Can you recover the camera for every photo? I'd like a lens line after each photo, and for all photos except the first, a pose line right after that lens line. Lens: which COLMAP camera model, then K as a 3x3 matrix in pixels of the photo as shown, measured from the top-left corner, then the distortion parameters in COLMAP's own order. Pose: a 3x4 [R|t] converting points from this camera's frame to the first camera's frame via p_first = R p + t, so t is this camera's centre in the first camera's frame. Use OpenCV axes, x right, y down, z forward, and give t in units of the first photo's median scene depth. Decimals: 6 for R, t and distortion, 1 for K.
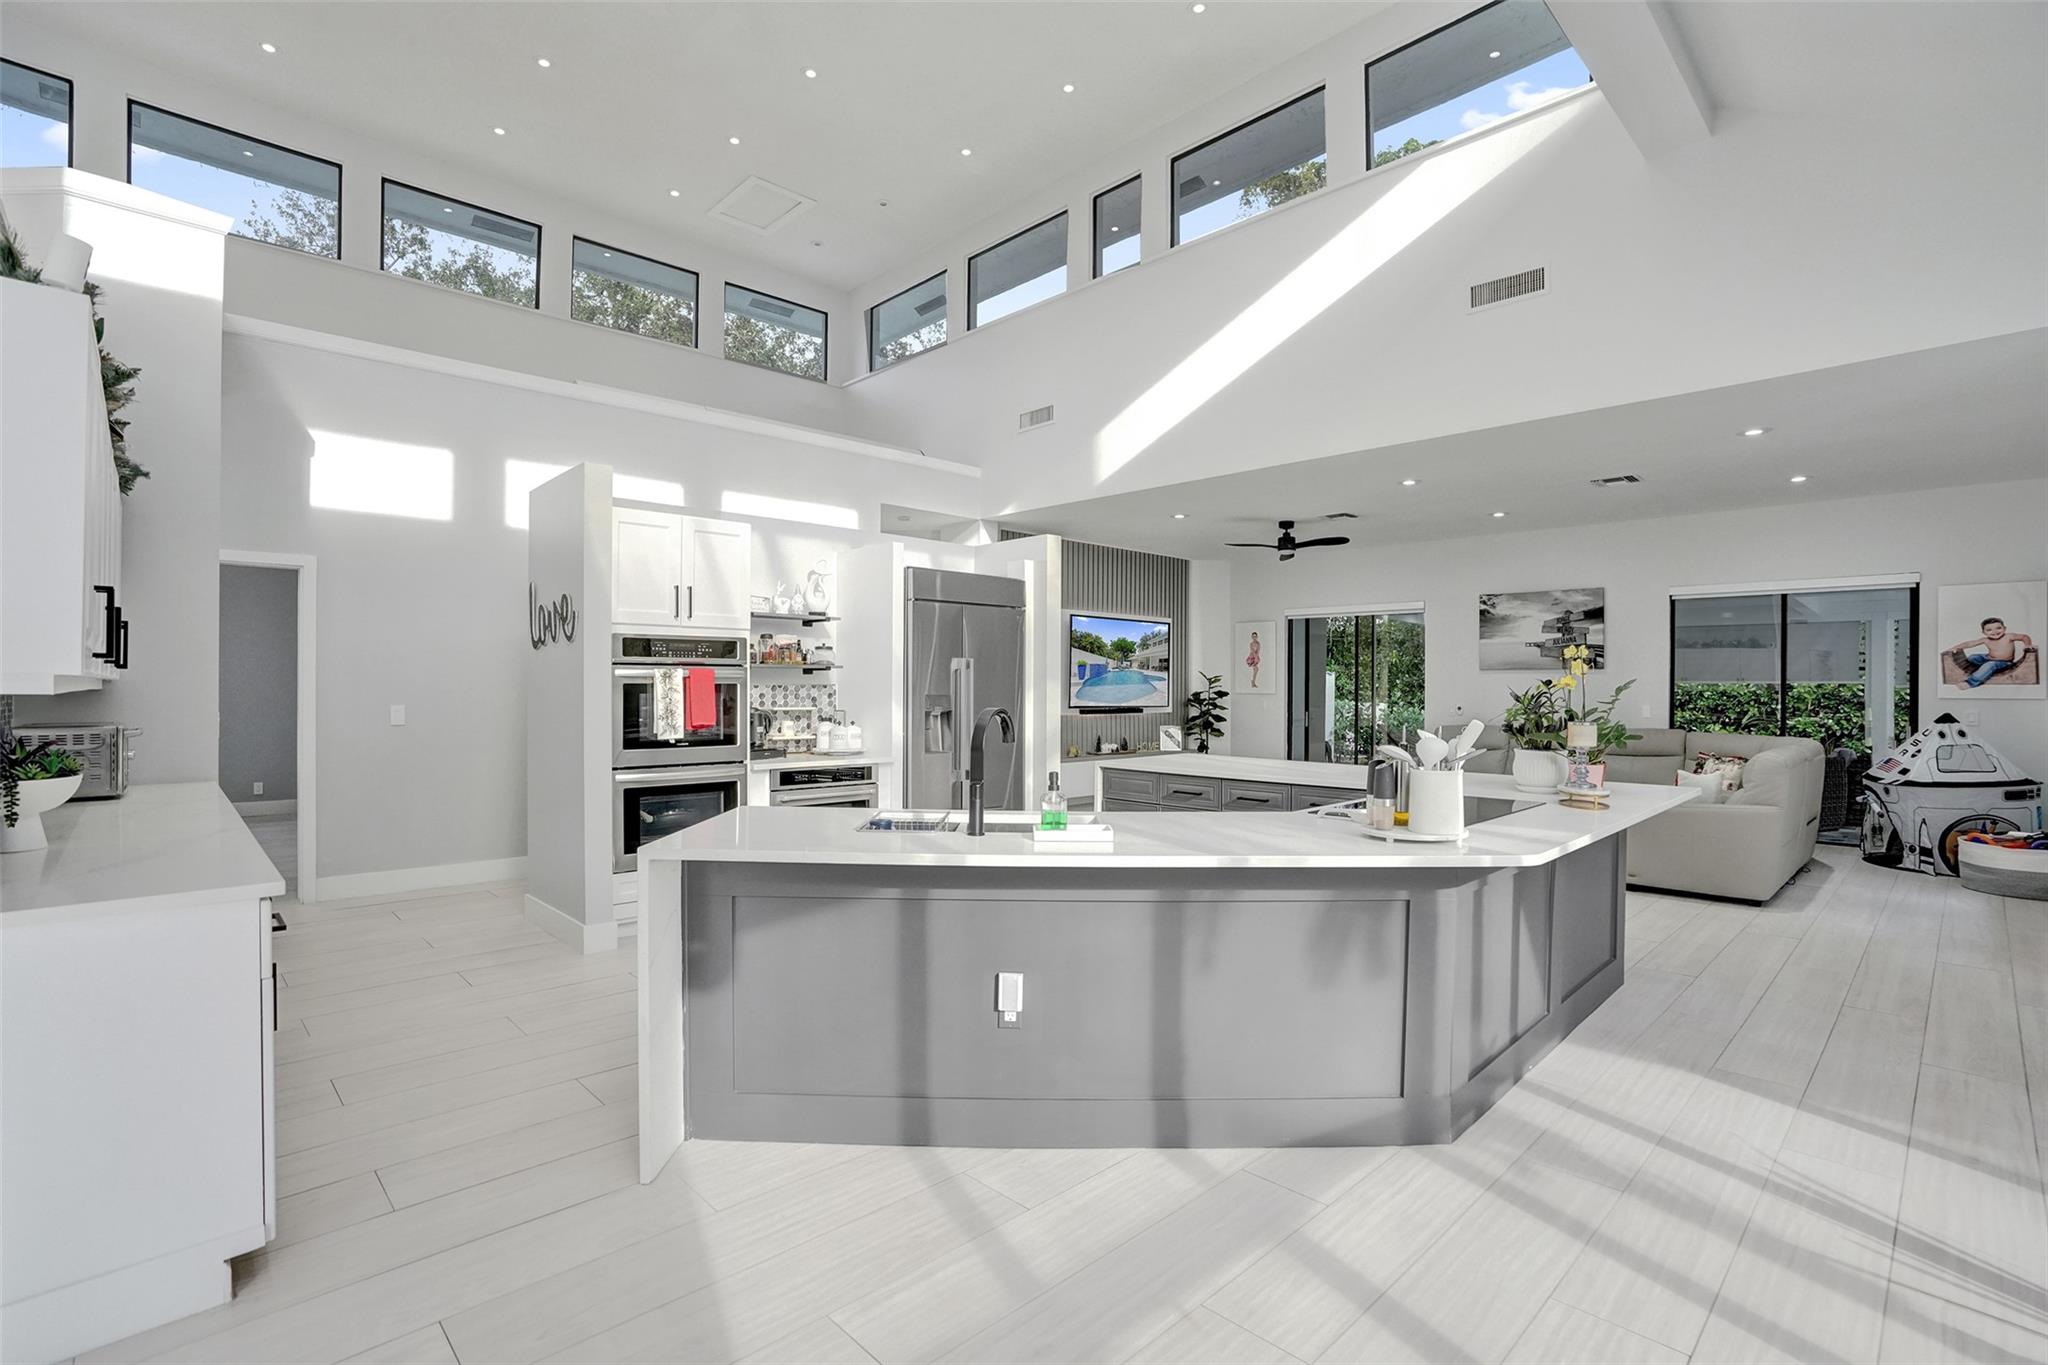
lens RADIAL K [[960.0, 0, 988.3], [0, 960.0, 670.2], [0, 0, 1]] dist [-0.051277, 0.019989]
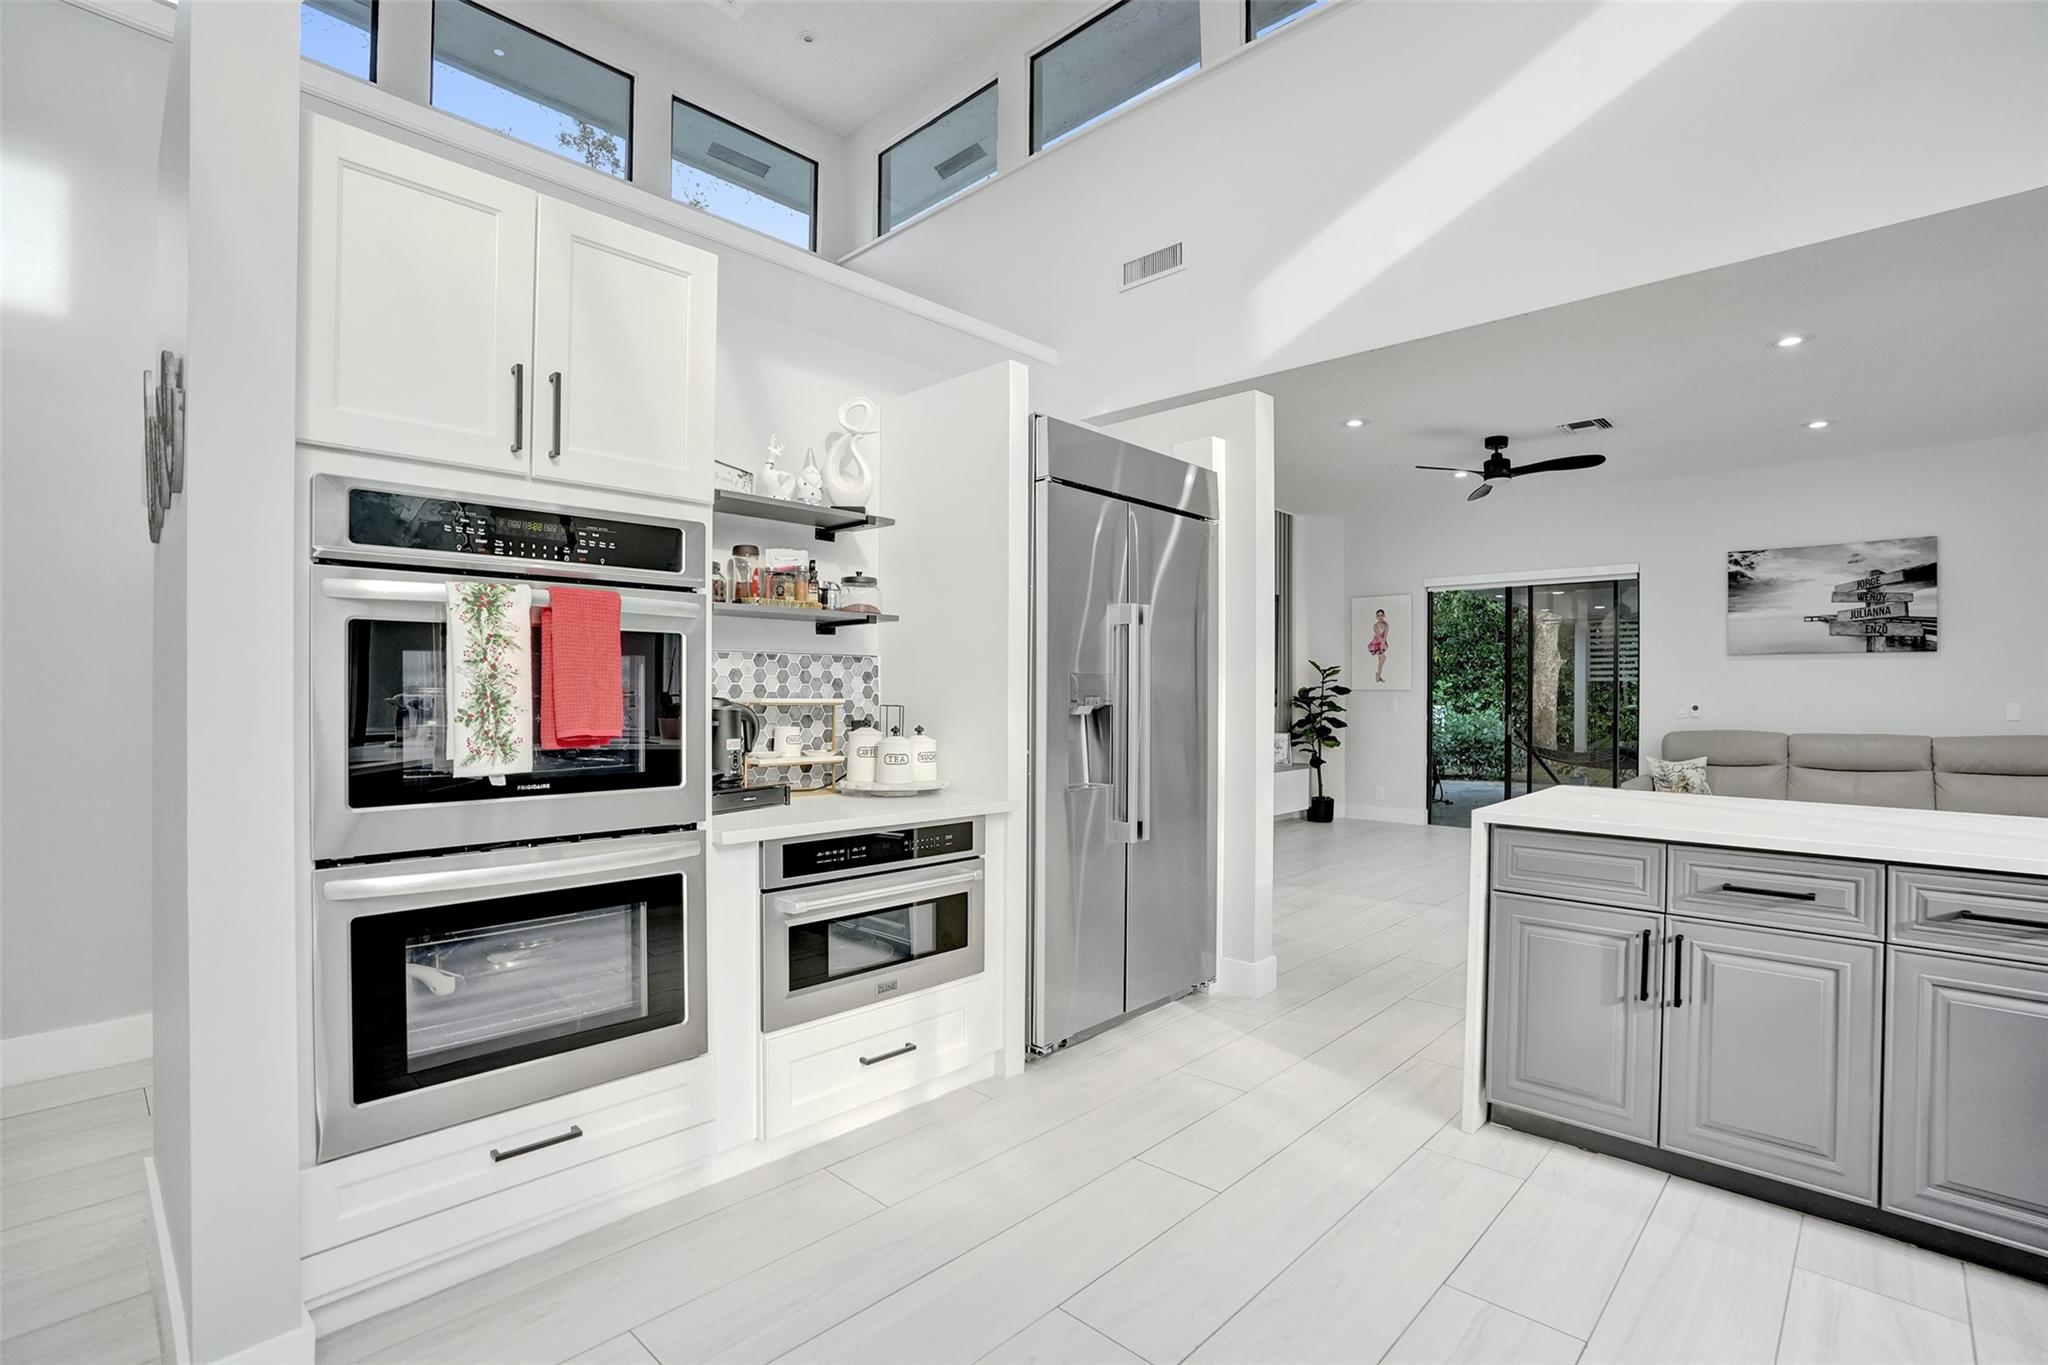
lens RADIAL K [[960.0, 0, 991.7], [0, 960.0, 684.2], [0, 0, 1]] dist [-0.051277, 0.019989]
pose [[0.998921, 0.000807, 0.046436, -0.107085], [-0.001178, 0.999968, 0.007971, 0.023035], [-0.046428, -0.008017, 0.998889, 0.422270]]
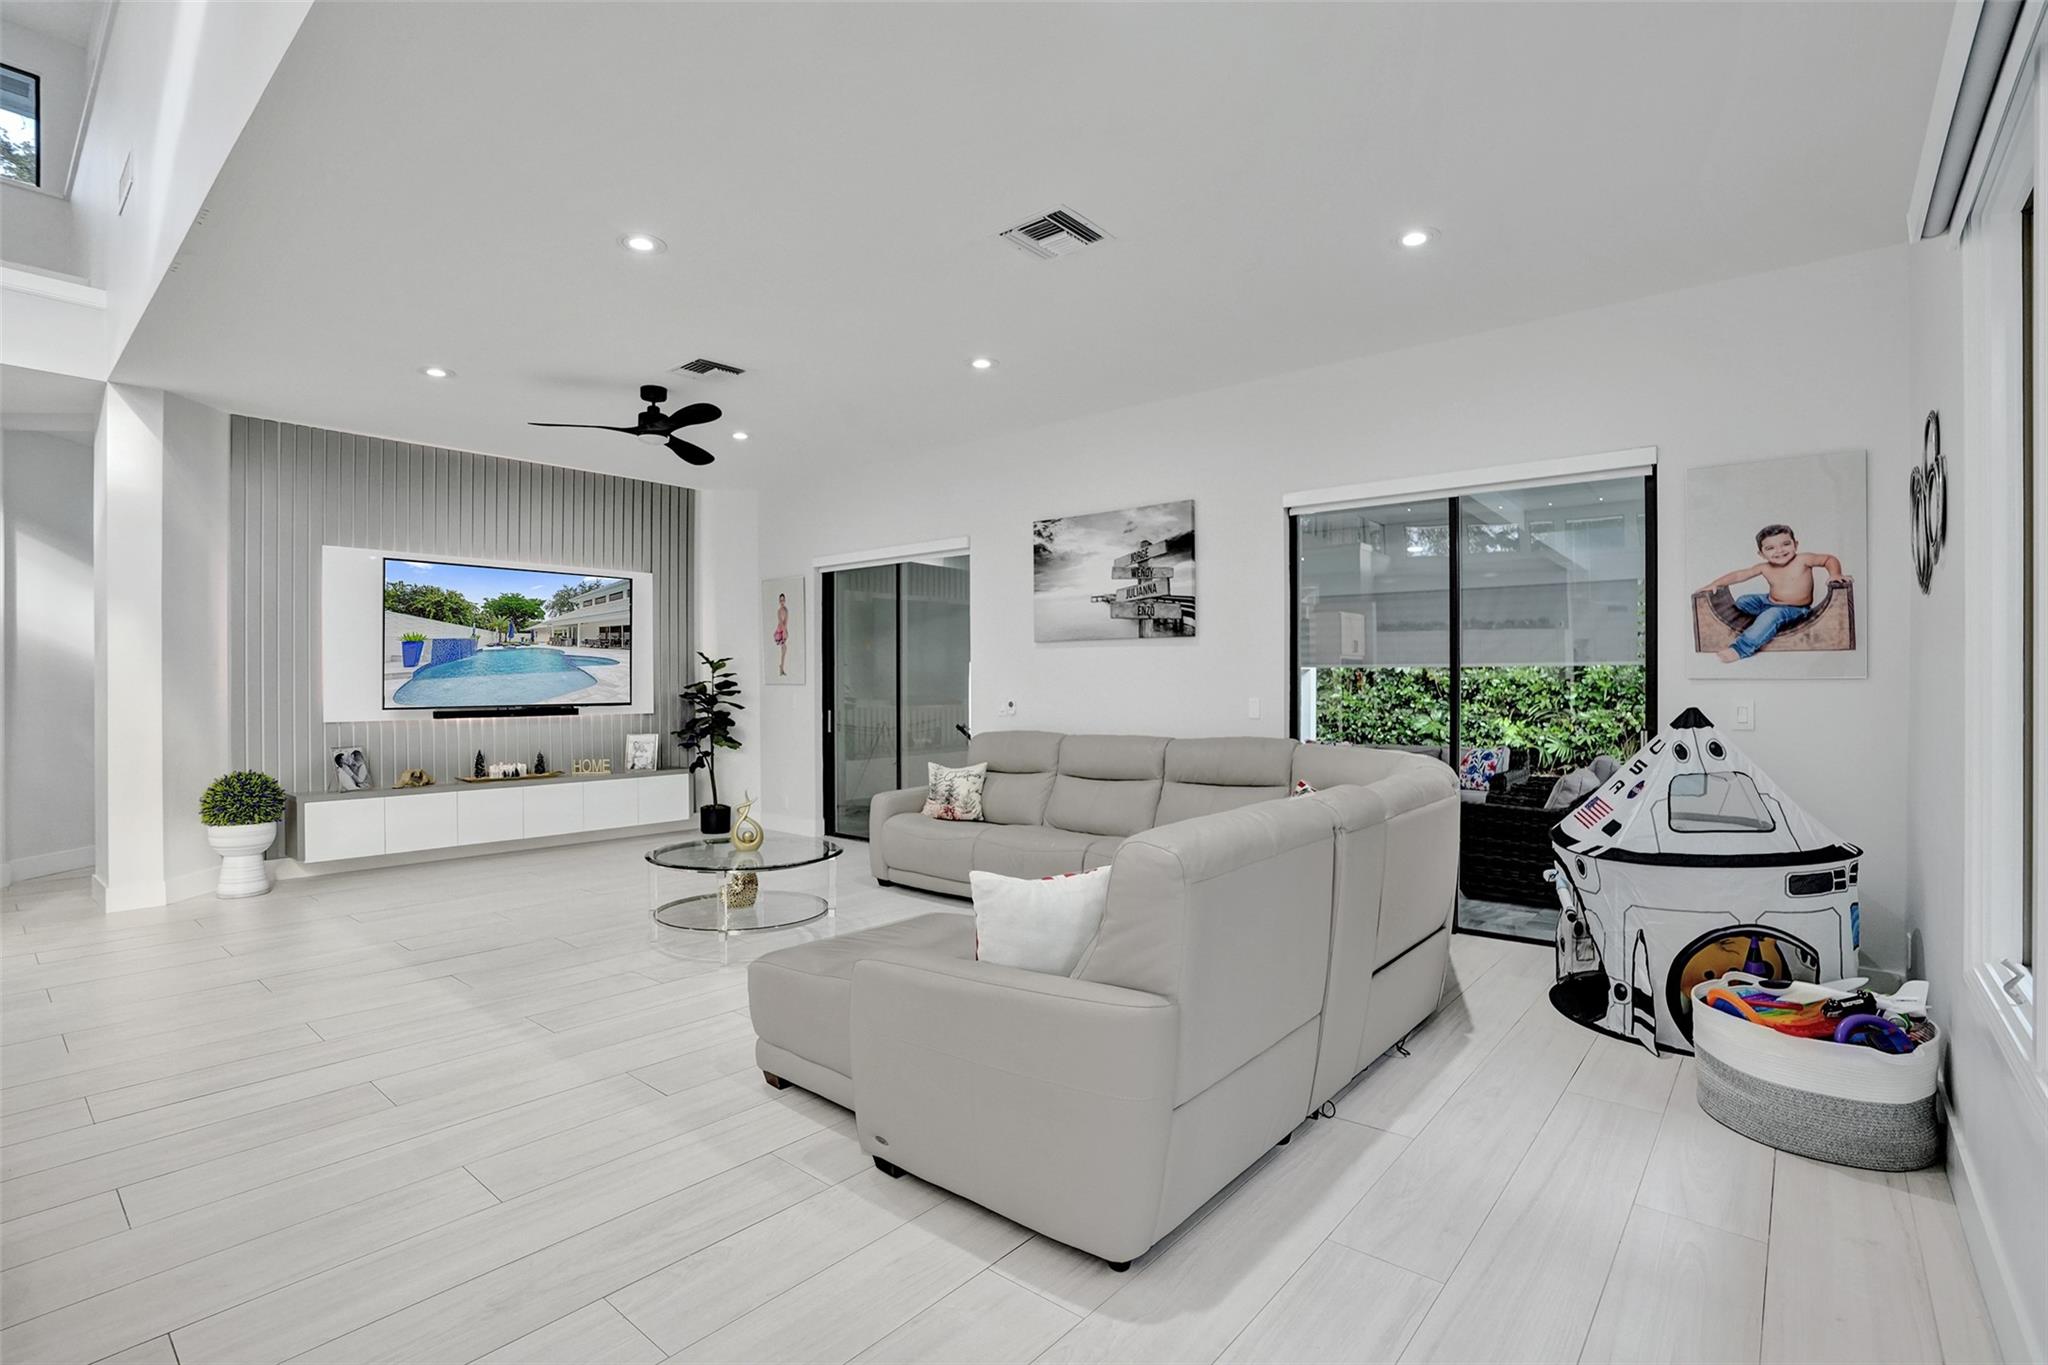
lens RADIAL K [[960.0, 0, 988.0], [0, 960.0, 665.1], [0, 0, 1]] dist [-0.051277, 0.019989]
pose [[0.995559, -0.006713, 0.093905, 0.584016], [0.006726, 0.999977, 0.000175, 0.019659], [-0.093904, 0.000457, 0.995581, 0.512873]]
